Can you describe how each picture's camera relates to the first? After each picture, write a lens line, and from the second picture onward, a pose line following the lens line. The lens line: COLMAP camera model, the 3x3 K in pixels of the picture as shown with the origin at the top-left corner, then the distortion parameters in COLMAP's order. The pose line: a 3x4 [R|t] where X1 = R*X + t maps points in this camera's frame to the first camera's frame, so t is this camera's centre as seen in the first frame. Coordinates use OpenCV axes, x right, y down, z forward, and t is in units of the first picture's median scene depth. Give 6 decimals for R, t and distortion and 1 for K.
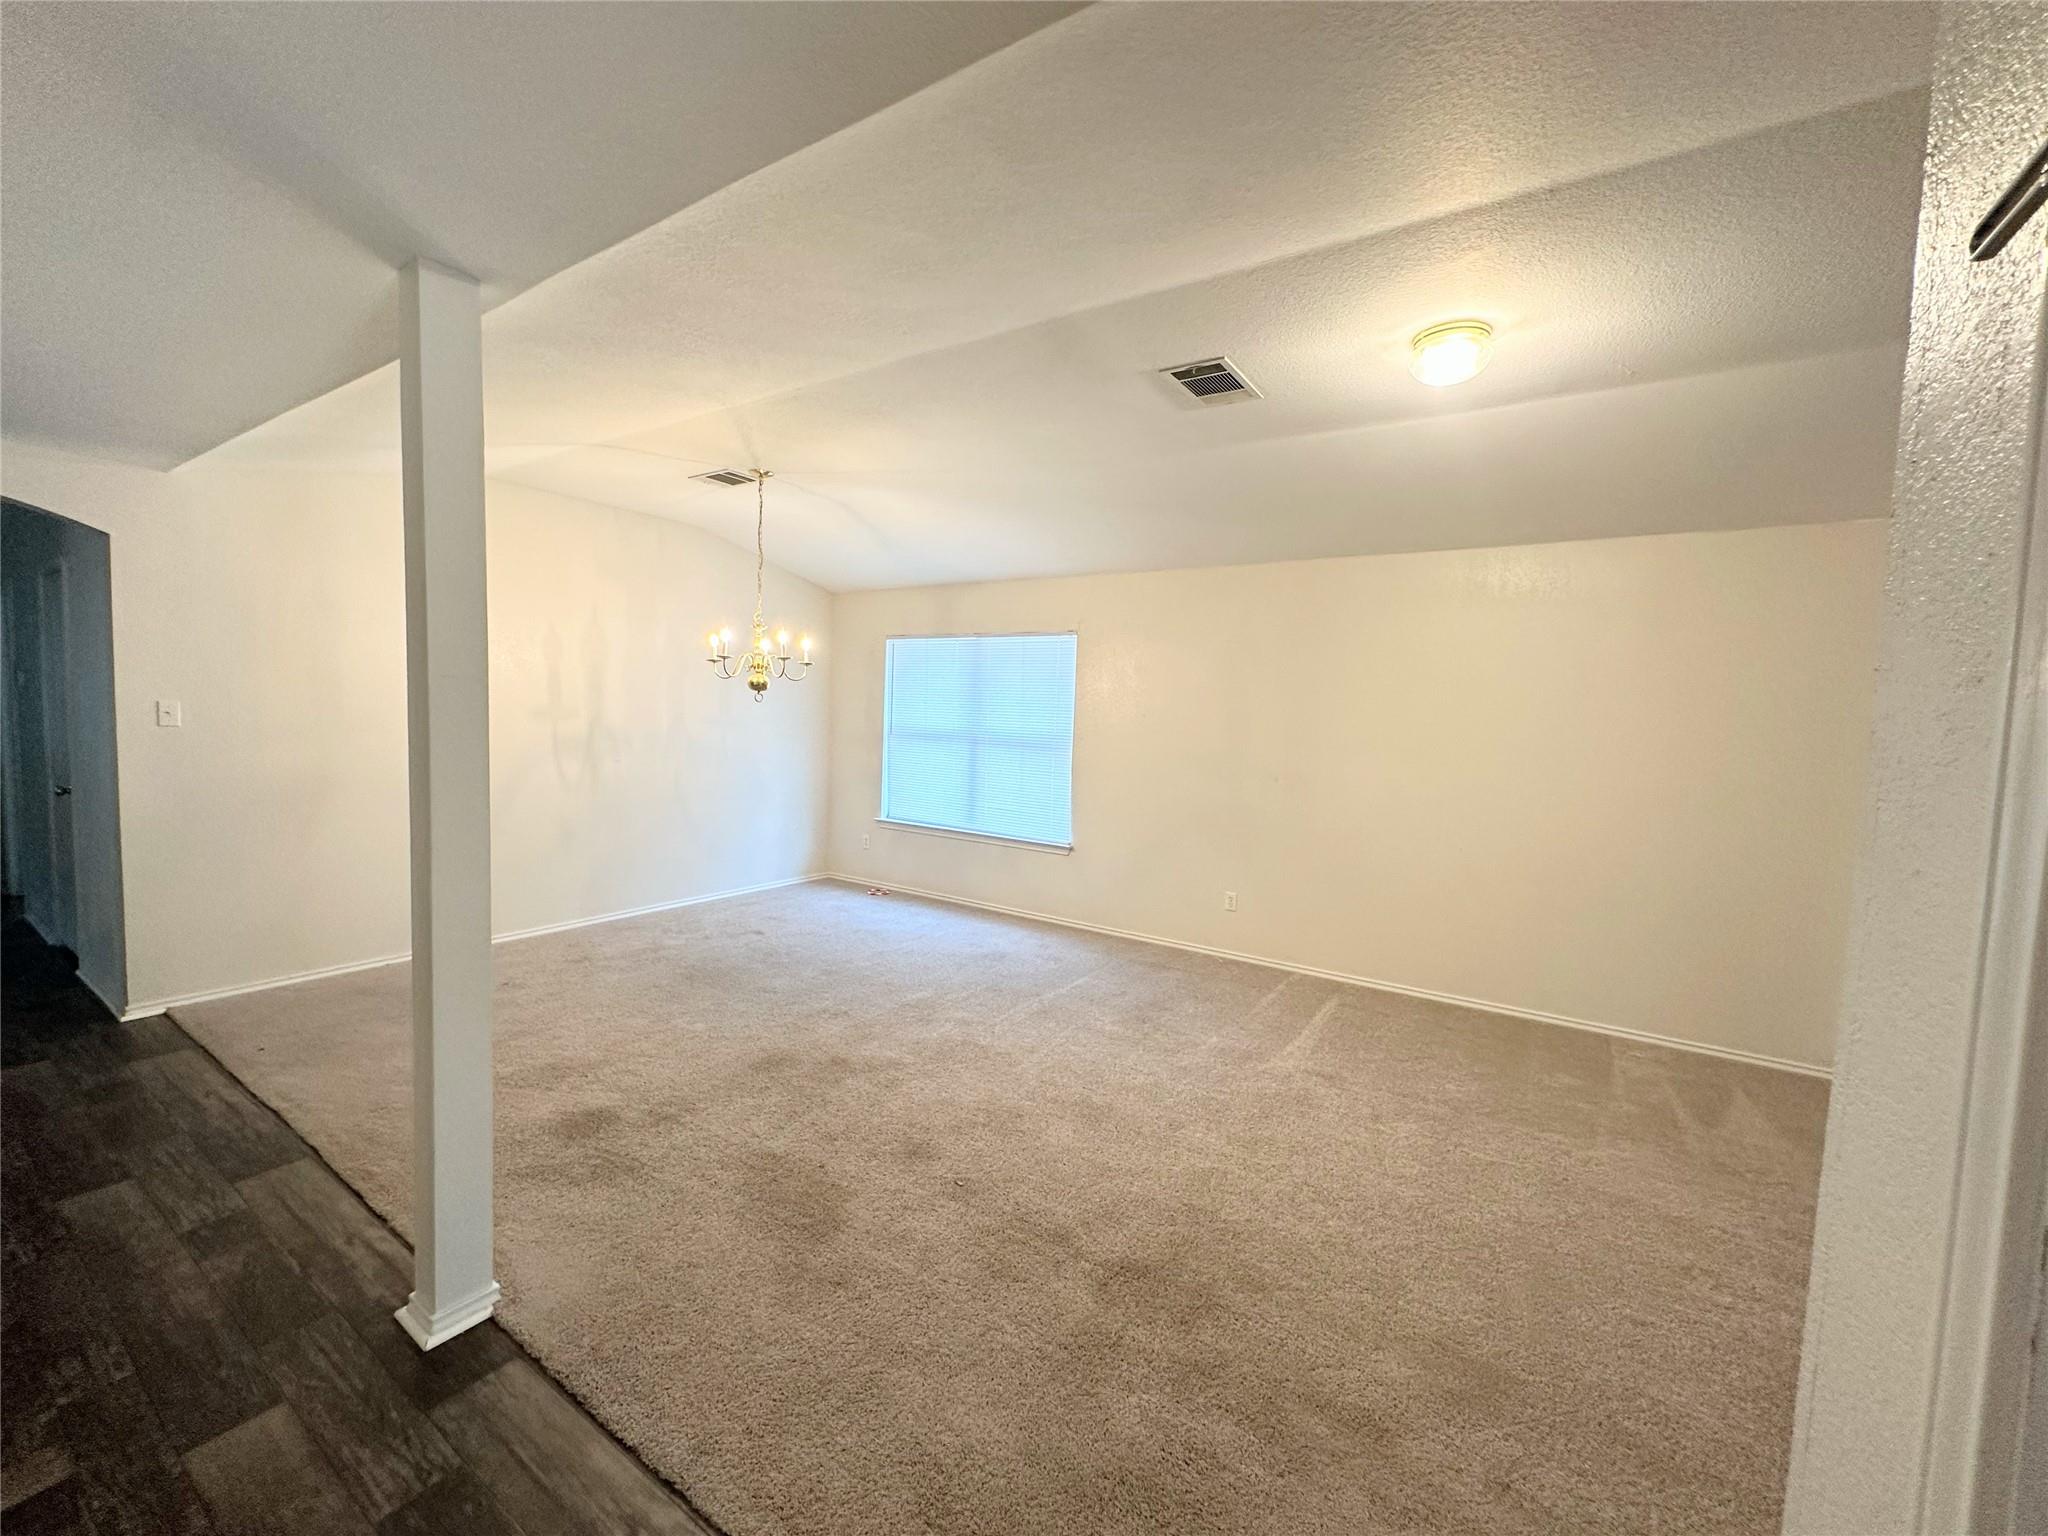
lens RADIAL K [[811.9, 0, 1024.0], [0, 811.9, 768.0], [0, 0, 1]] dist [0.001538, 0.000596]
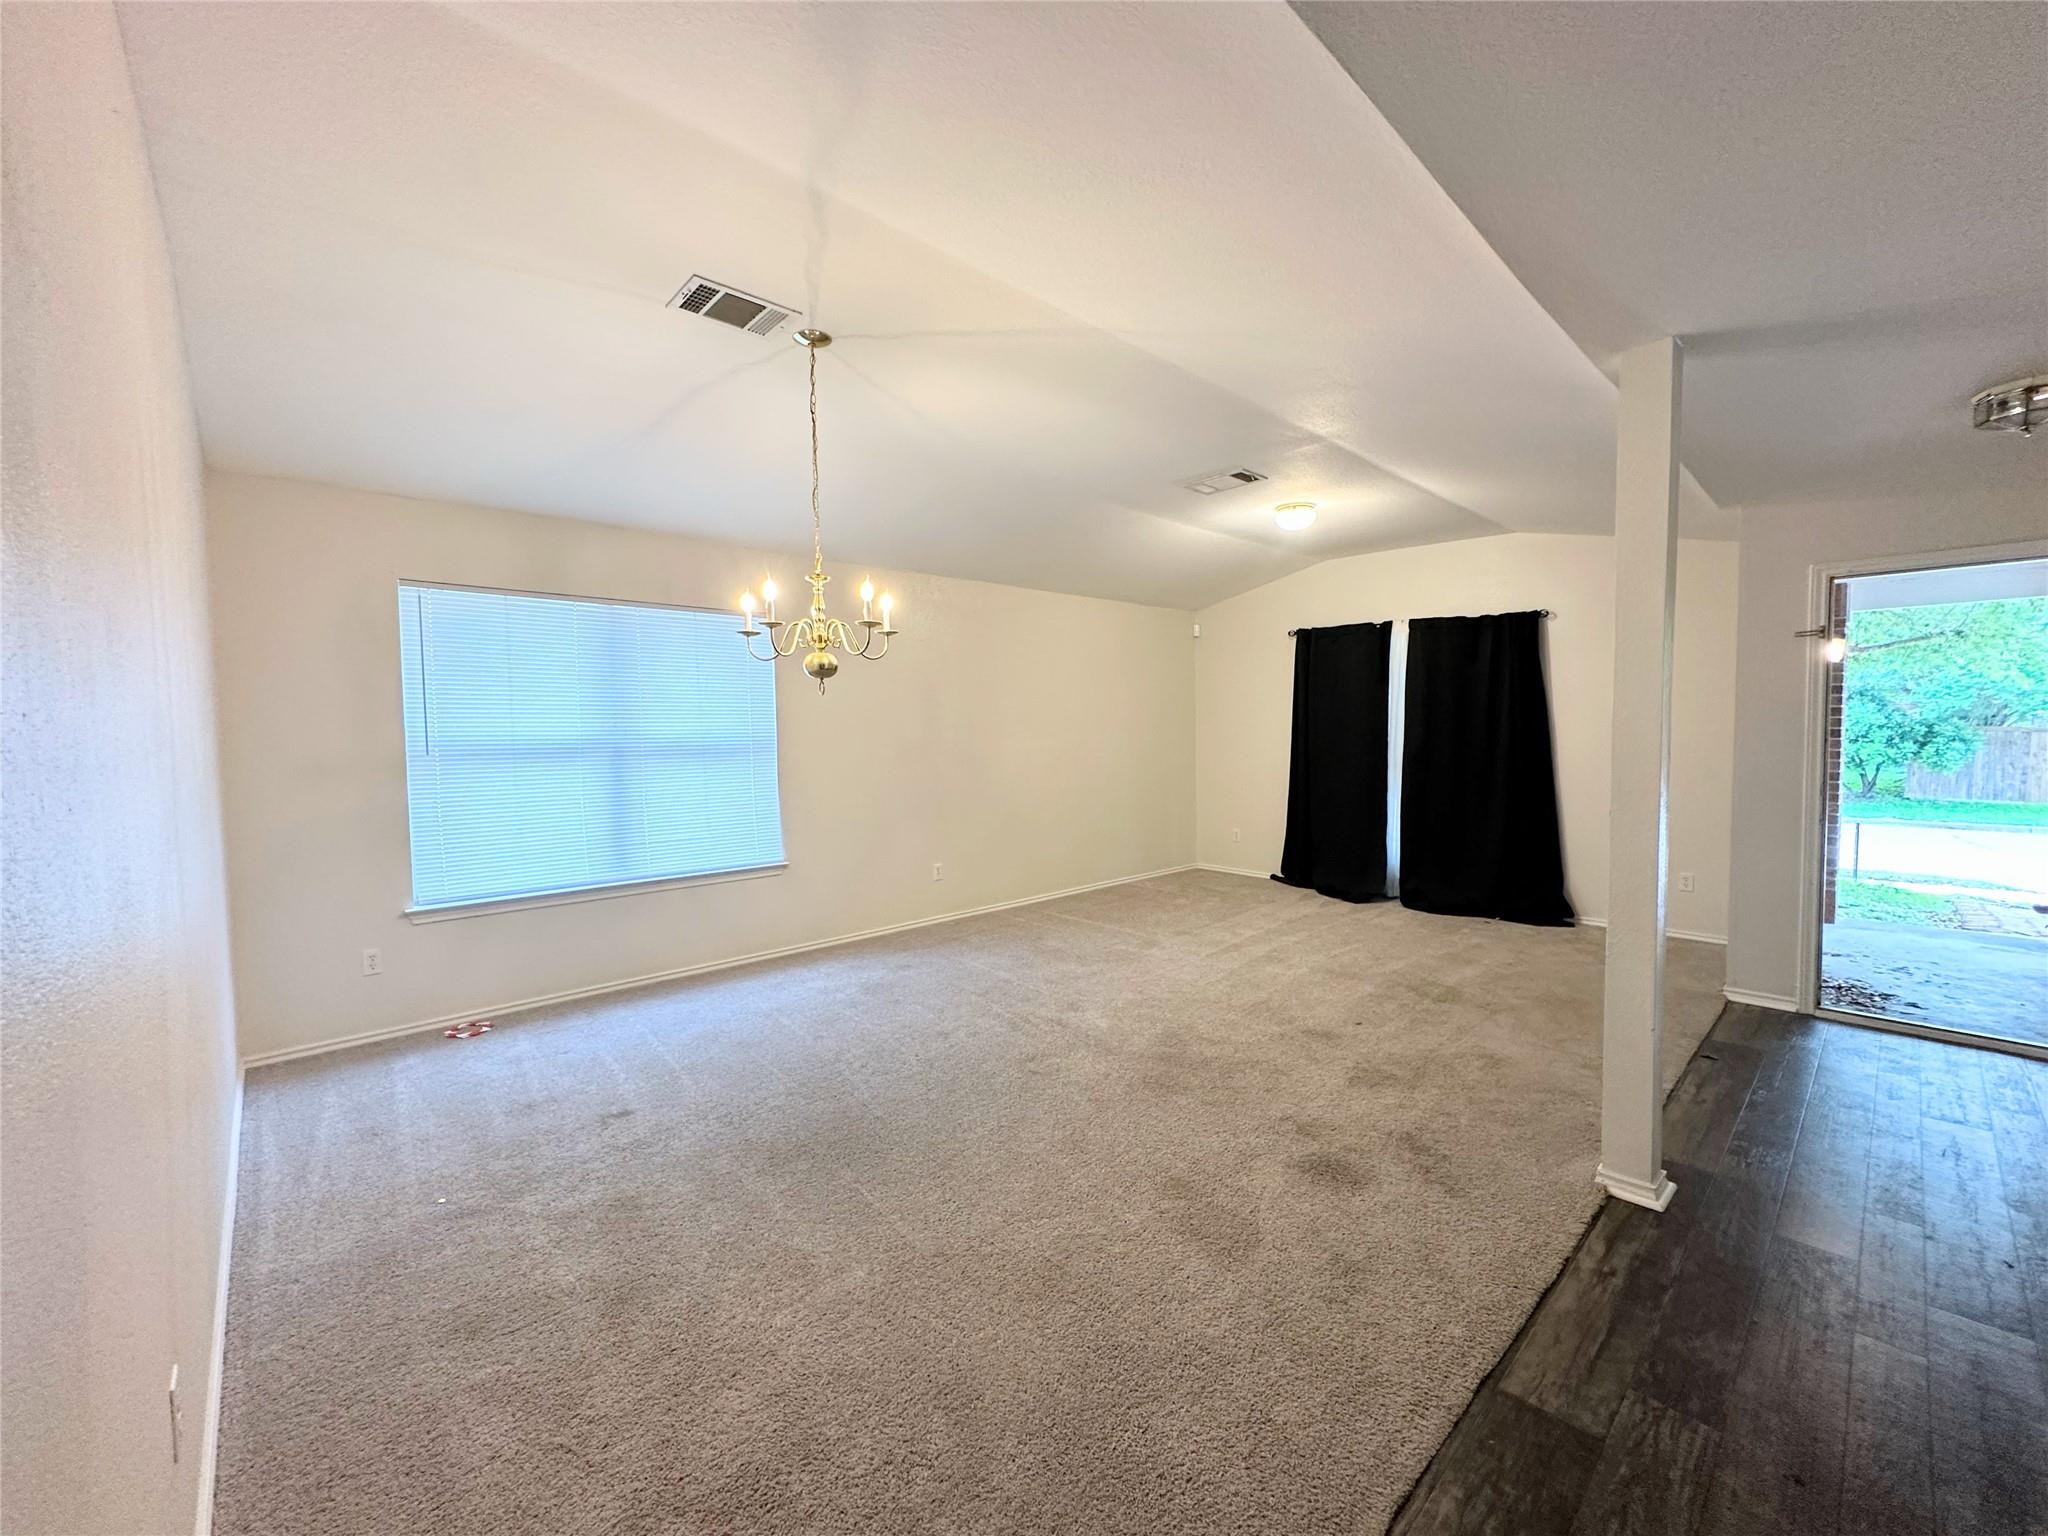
lens RADIAL K [[783.5, 0, 1000.1], [0, 783.5, 770.2], [0, 0, 1]] dist [0.000043, -0.003810]
pose [[0.268292, -0.085724, 0.959516, -0.764504], [0.096861, 0.993386, 0.061667, -0.035724], [-0.958456, 0.076395, 0.274820, 0.610113]]
